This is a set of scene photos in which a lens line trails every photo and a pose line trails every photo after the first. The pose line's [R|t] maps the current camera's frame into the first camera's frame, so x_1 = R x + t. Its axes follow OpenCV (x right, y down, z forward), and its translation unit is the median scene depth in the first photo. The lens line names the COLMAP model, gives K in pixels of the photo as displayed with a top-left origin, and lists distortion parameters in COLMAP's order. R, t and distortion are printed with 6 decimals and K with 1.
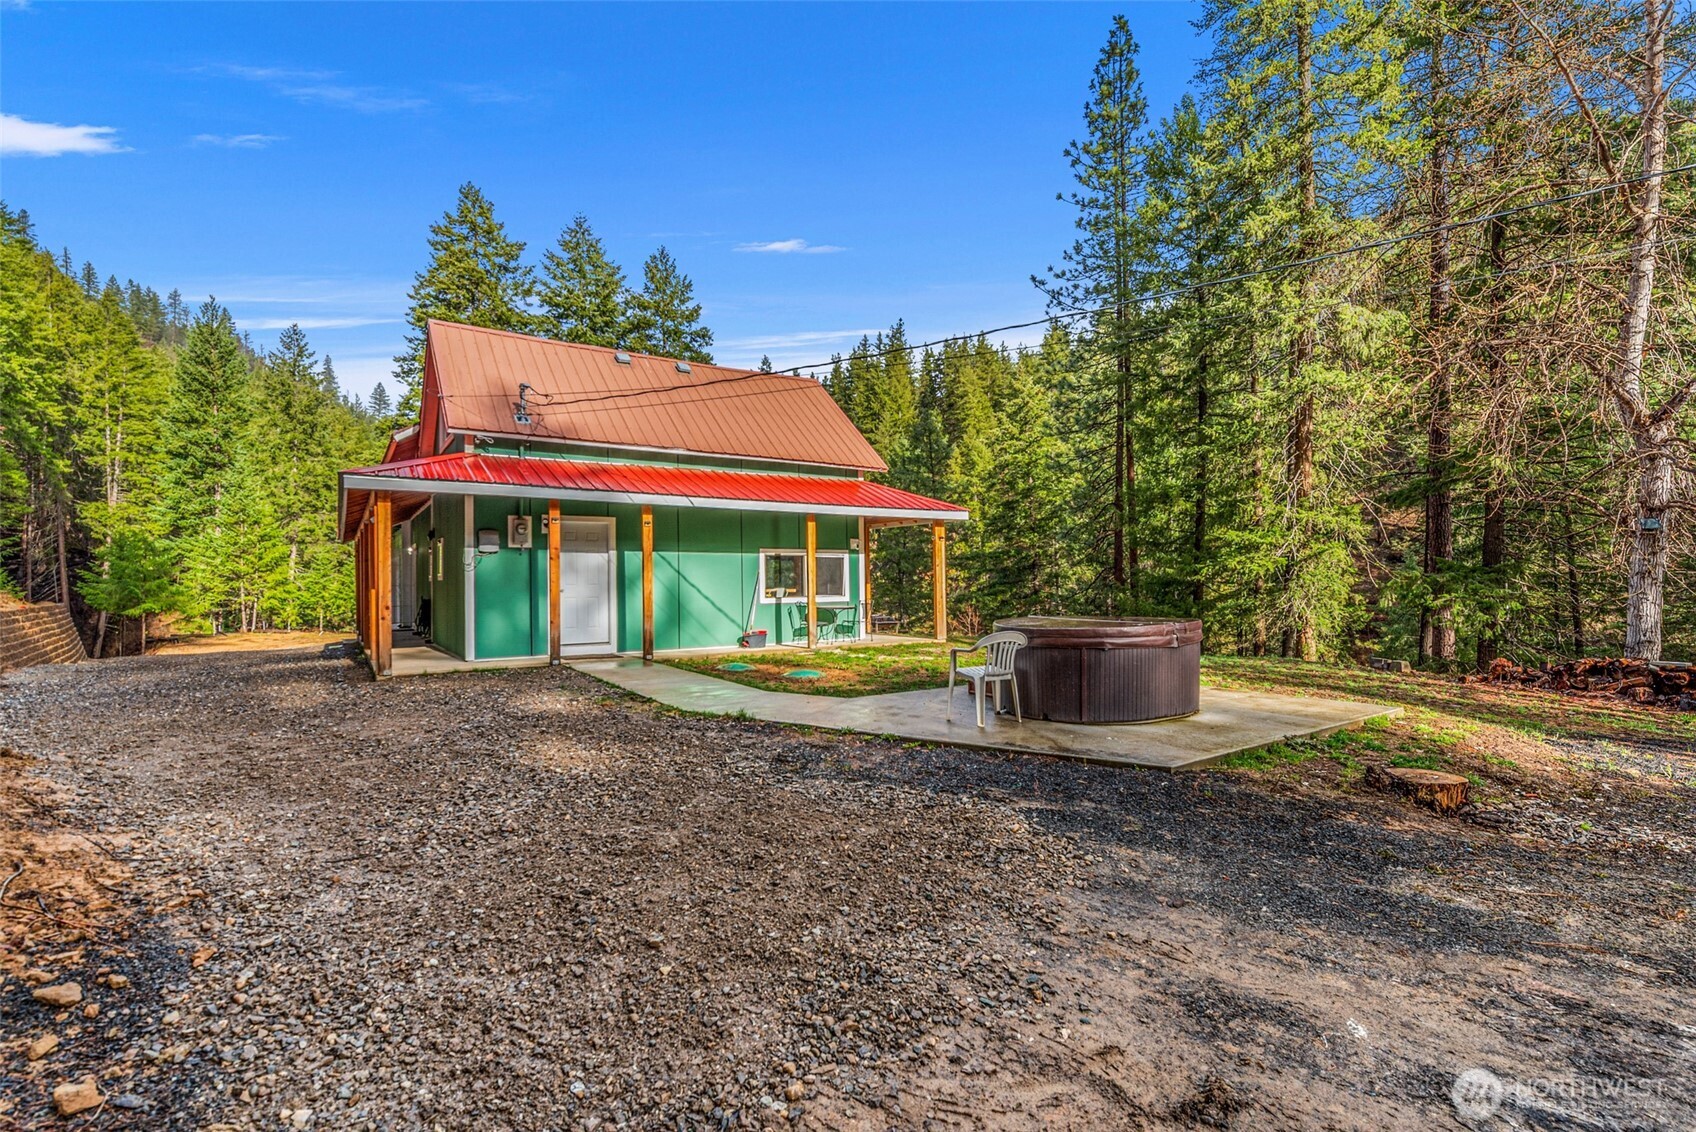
lens RADIAL K [[738.8, 0, 856.1], [0, 738.8, 577.7], [0, 0, 1]] dist [0.000207, -0.000074]
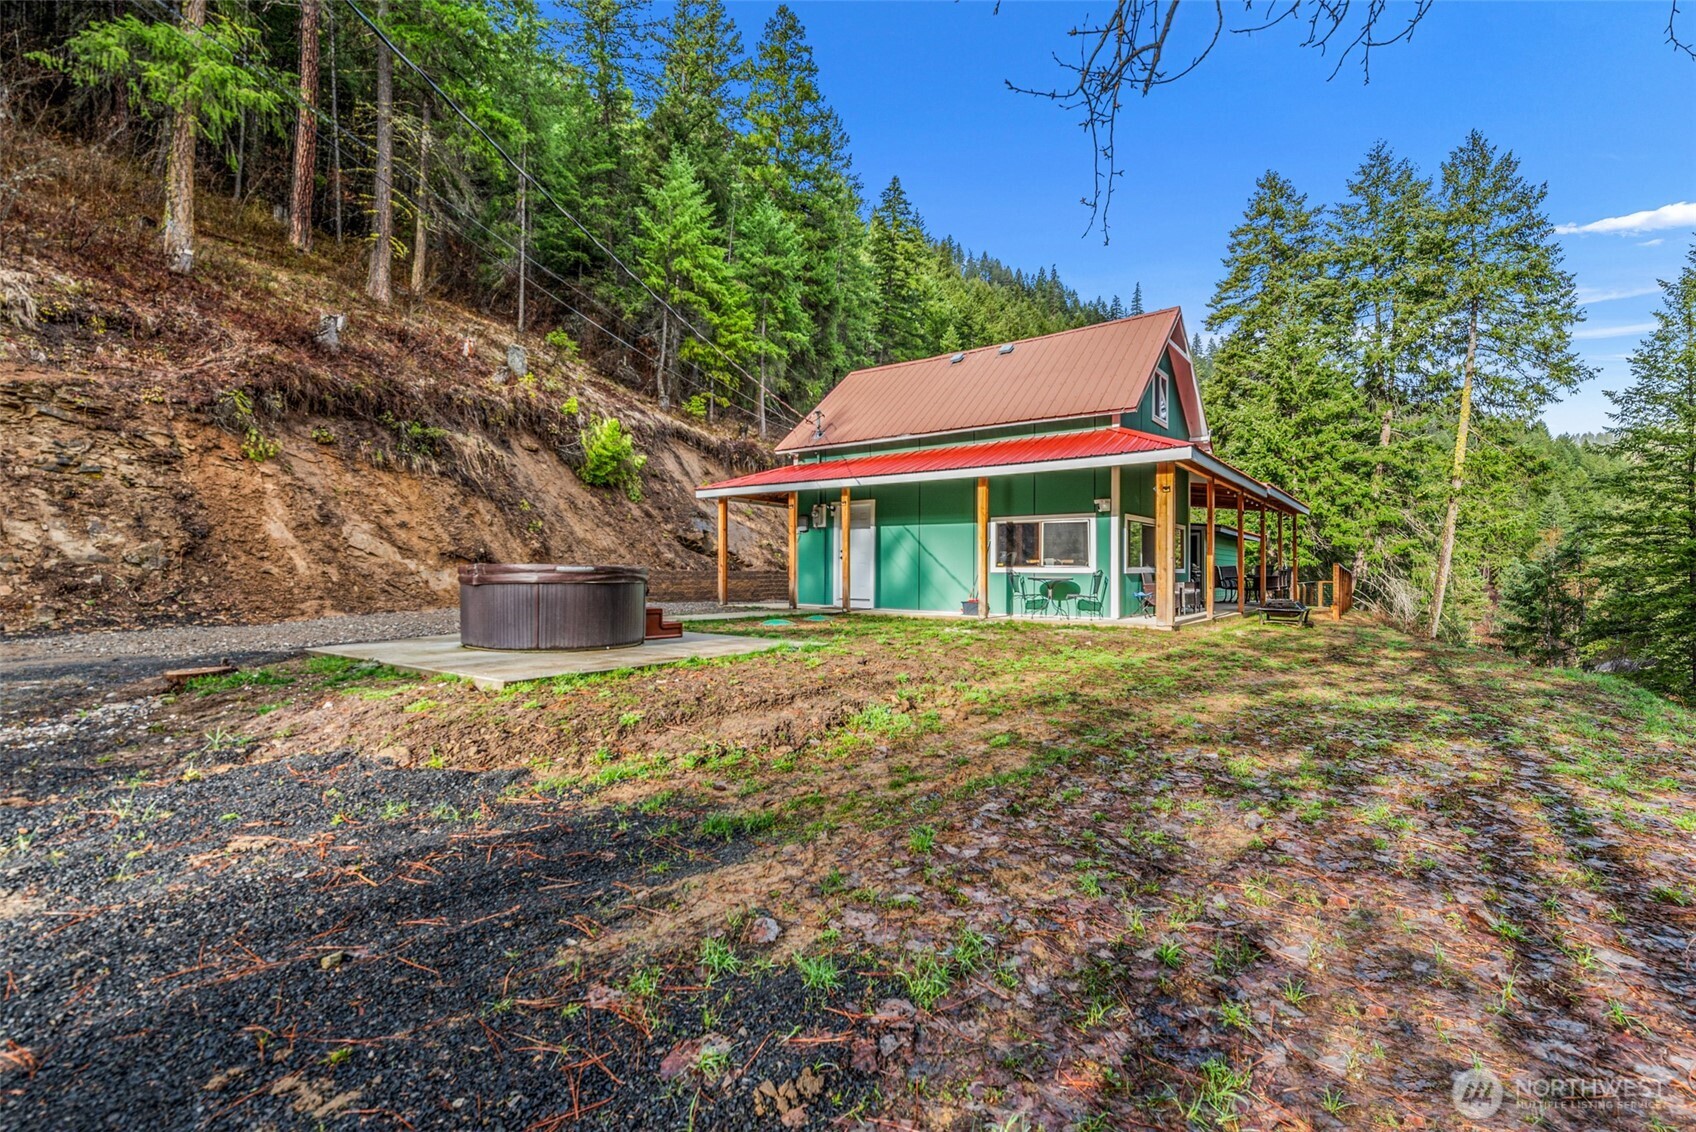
lens RADIAL K [[738.8, 0, 856.1], [0, 738.8, 577.7], [0, 0, 1]] dist [0.000207, -0.000074]
pose [[0.353324, 0.018922, -0.935310, 0.737339], [-0.005634, 0.999820, 0.018099, 0.024924], [0.935484, -0.001125, 0.353367, 0.475662]]
